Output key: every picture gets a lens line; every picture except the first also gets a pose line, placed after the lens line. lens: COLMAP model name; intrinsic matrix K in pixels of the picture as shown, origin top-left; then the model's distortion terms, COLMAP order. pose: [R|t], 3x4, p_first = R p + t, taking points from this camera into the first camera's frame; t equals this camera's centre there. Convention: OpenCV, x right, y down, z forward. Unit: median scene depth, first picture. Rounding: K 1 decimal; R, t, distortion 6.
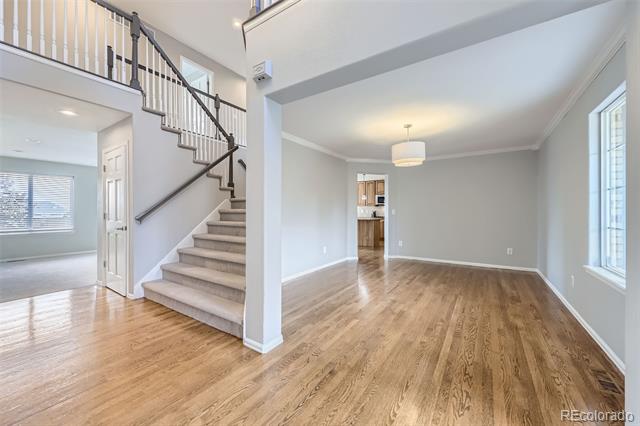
lens RADIAL K [[252.1, 0, 322.0], [0, 252.1, 210.4], [0, 0, 1]] dist [0.001193, -0.000146]
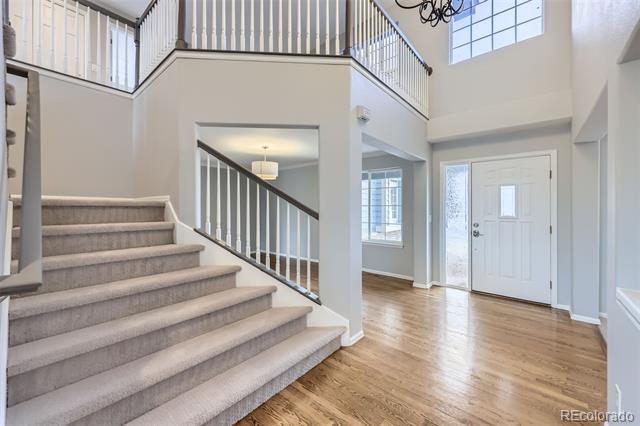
lens RADIAL K [[252.1, 0, 323.3], [0, 252.1, 207.8], [0, 0, 1]] dist [0.001193, -0.000146]
pose [[0.129787, -0.008109, 0.991509, -1.214824], [0.000623, 0.999967, 0.008097, -0.067524], [-0.991542, -0.000433, 0.129787, 0.842205]]
